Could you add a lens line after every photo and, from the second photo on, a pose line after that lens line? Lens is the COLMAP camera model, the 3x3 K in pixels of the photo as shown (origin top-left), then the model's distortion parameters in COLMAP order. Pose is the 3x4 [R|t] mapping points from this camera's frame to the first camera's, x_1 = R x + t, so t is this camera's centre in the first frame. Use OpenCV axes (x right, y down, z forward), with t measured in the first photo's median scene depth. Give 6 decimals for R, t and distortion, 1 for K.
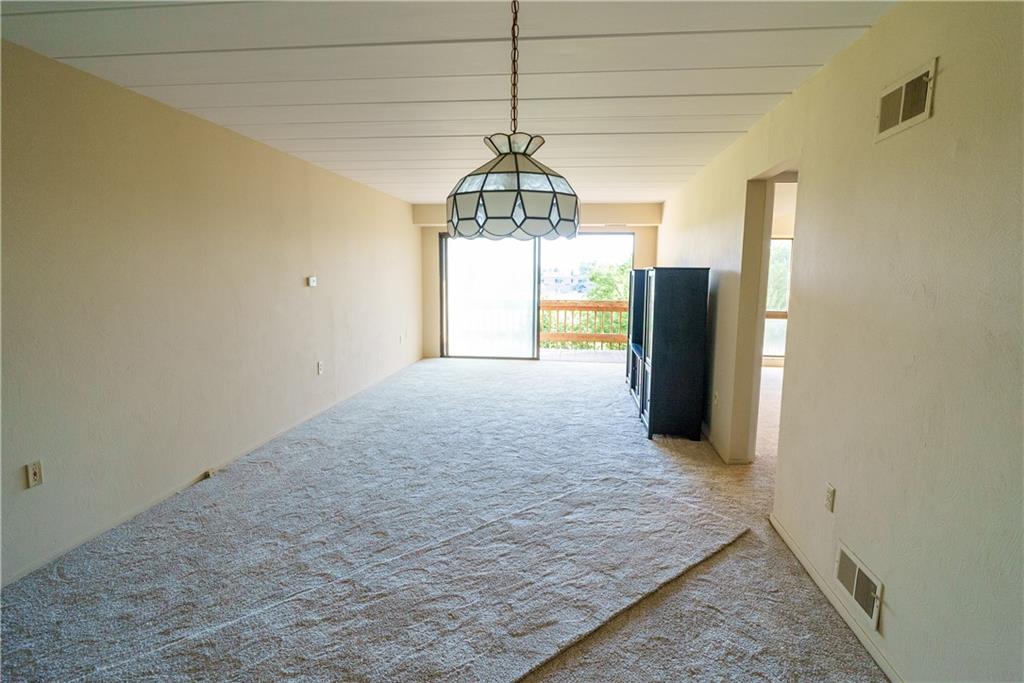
lens RADIAL K [[534.3, 0, 515.1], [0, 534.3, 342.9], [0, 0, 1]] dist [-0.000309, -0.002721]
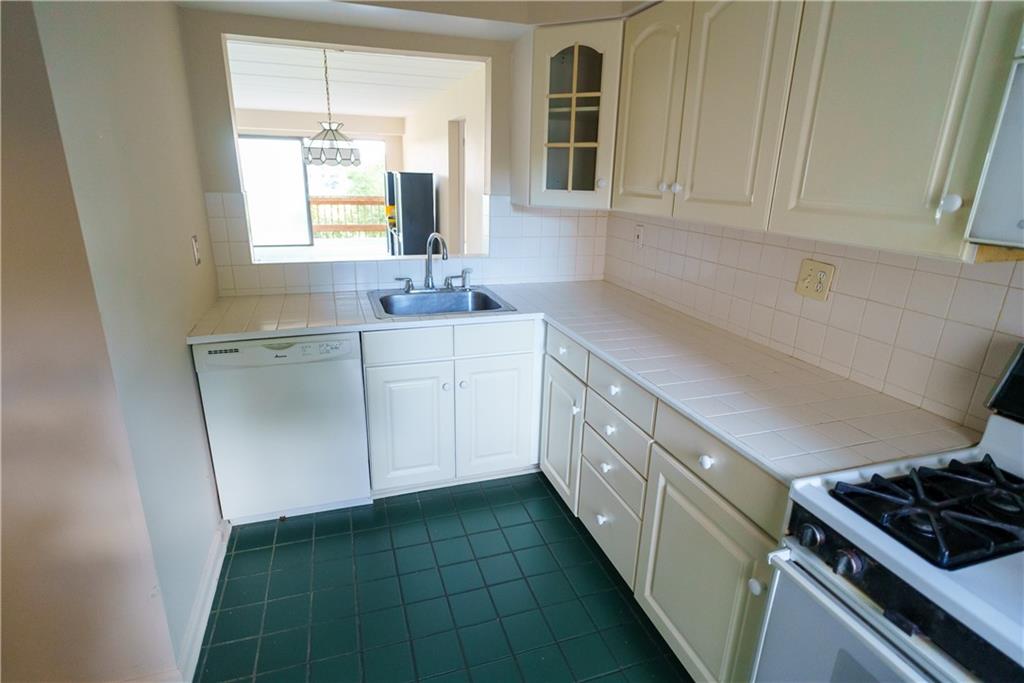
lens RADIAL K [[534.3, 0, 507.9], [0, 534.3, 343.9], [0, 0, 1]] dist [-0.000309, -0.002721]
pose [[0.909023, -0.120553, 0.398929, -0.080128], [0.043030, 0.979281, 0.197880, 0.030885], [-0.414519, -0.162711, 0.895377, -0.365107]]
